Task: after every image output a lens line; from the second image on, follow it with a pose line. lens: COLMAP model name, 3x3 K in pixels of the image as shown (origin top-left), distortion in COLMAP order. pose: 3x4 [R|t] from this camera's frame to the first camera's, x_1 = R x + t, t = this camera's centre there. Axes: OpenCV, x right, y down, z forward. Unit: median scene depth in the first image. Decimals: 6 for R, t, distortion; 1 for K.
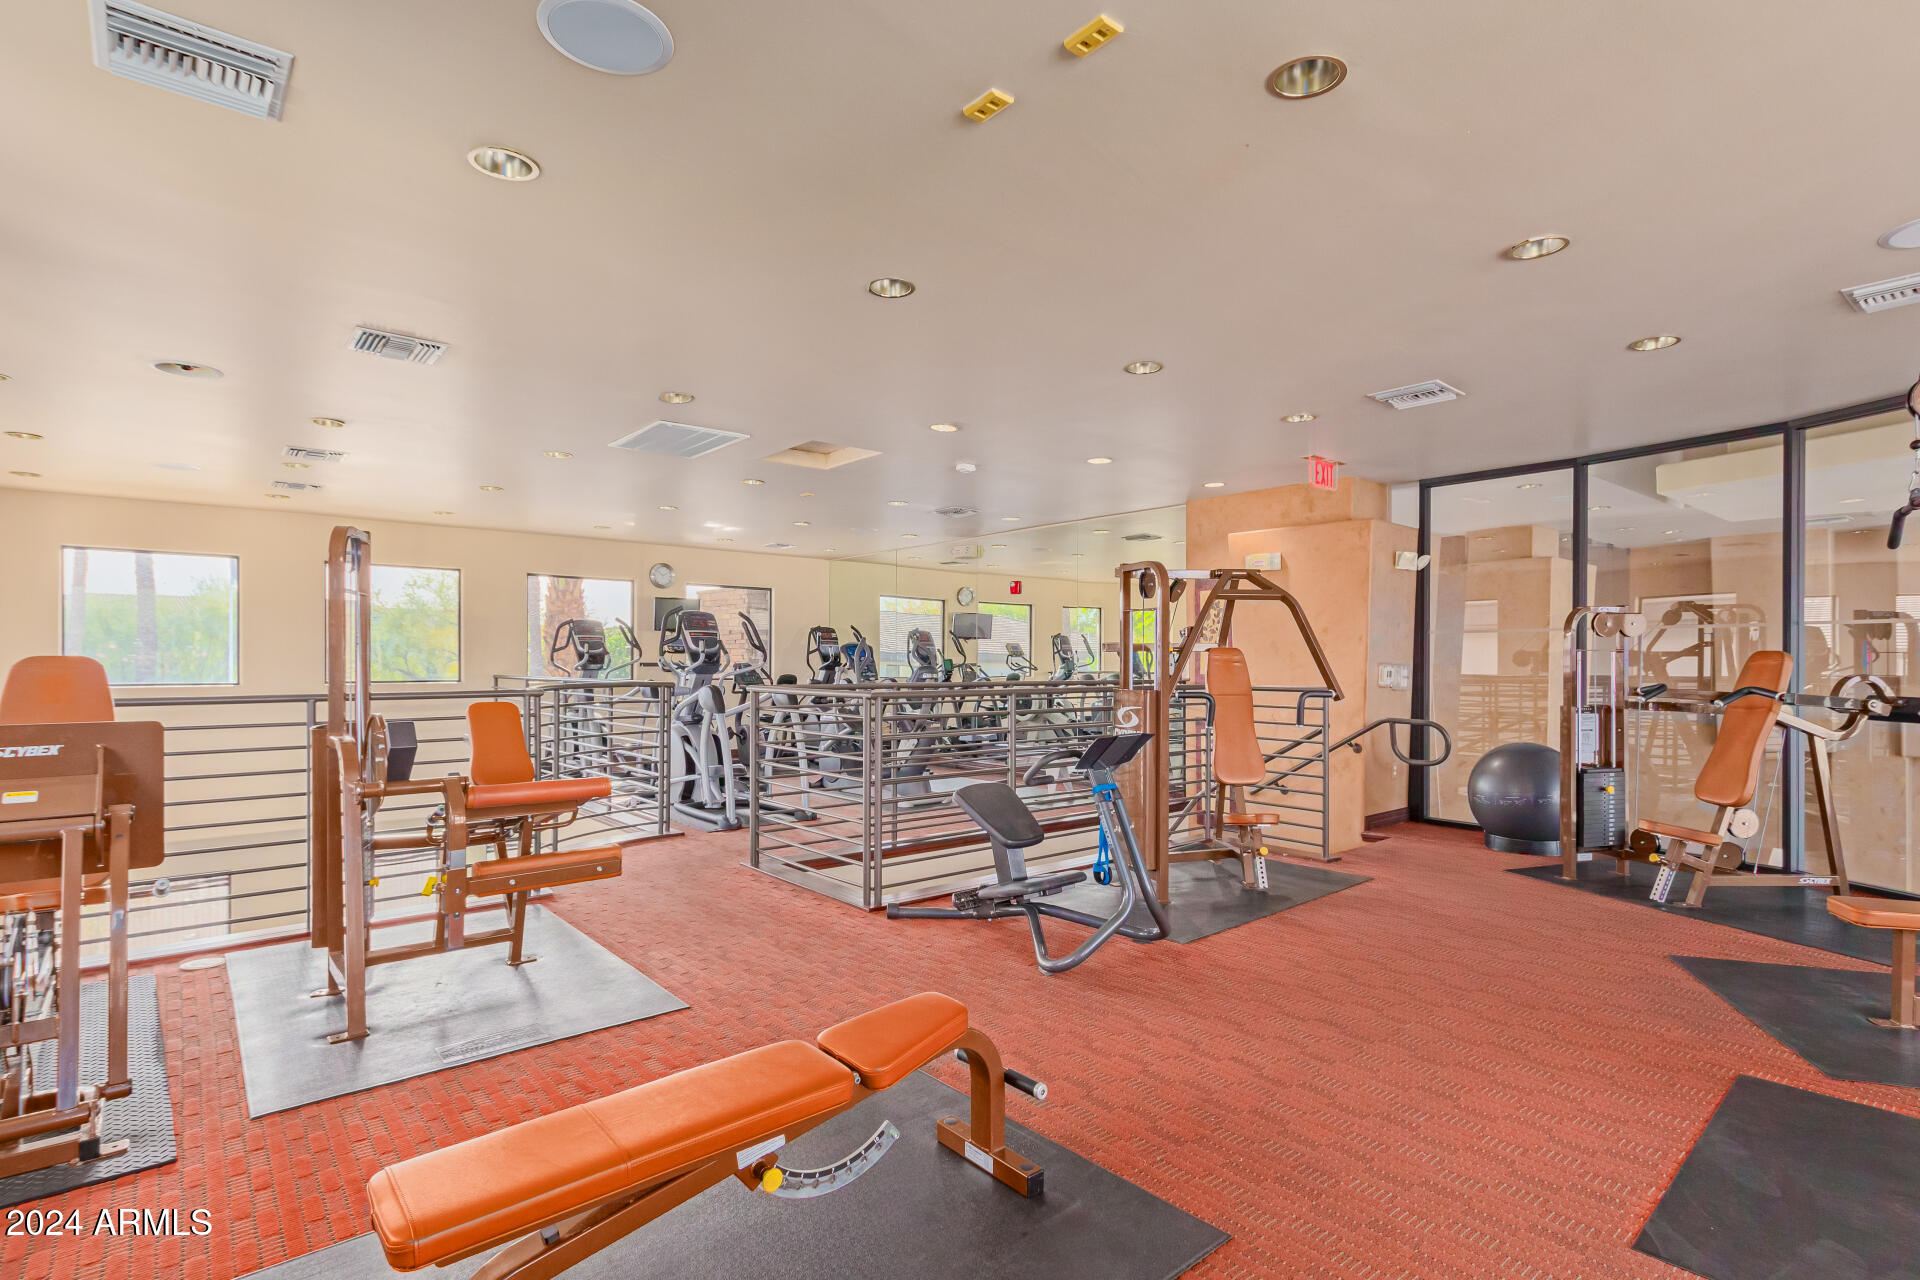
lens RADIAL K [[917.3, 0, 961.9], [0, 917.3, 655.9], [0, 0, 1]] dist [0.000732, -0.000185]
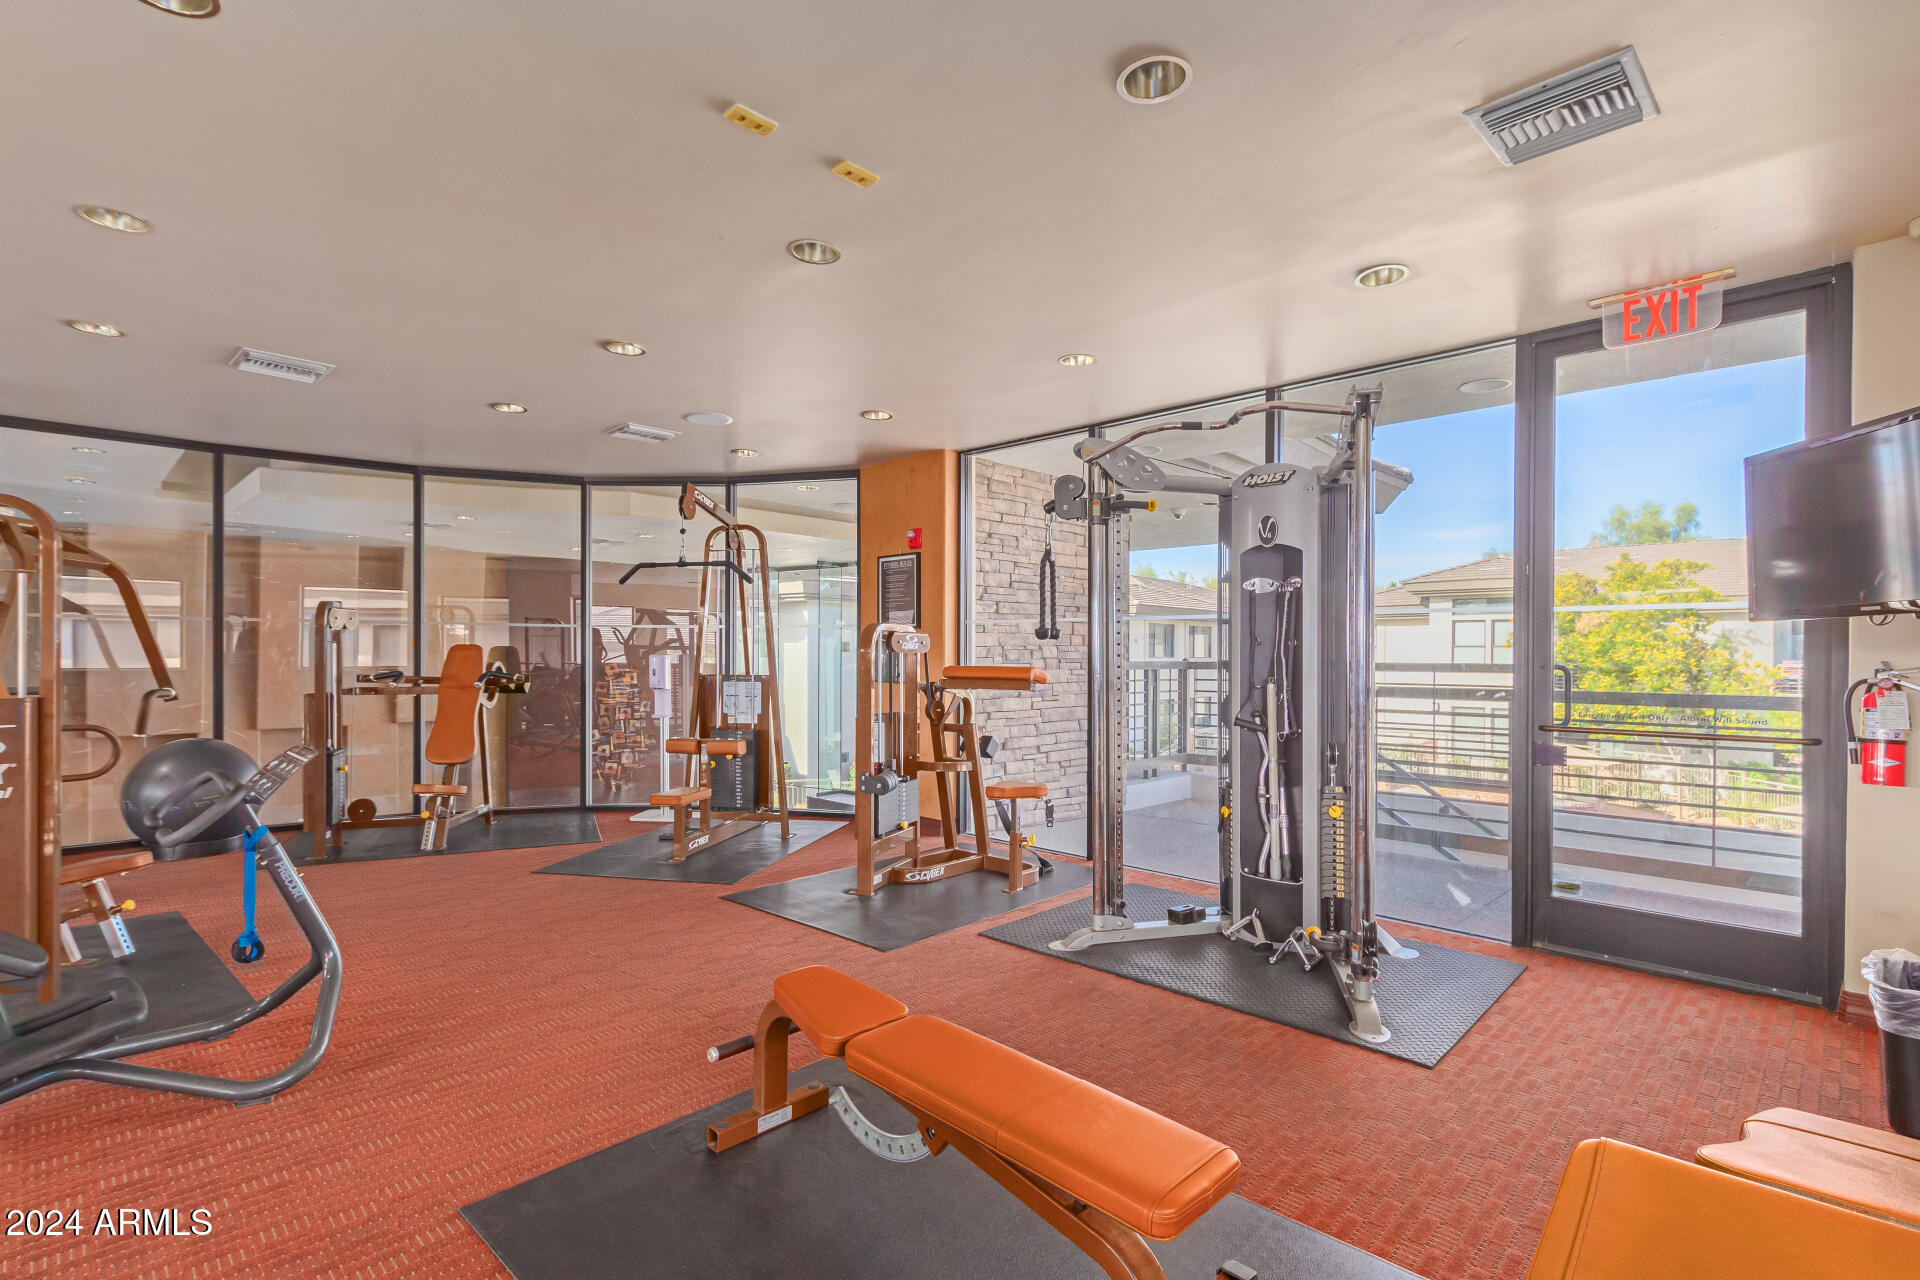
lens RADIAL K [[882.4, 0, 962.2], [0, 882.4, 647.8], [0, 0, 1]] dist [0.001754, -0.002213]
pose [[-0.082089, 0.004399, 0.996615, -0.549406], [-0.006369, 0.999968, -0.004938, 0.001153], [-0.996605, -0.006753, -0.082058, 0.466996]]
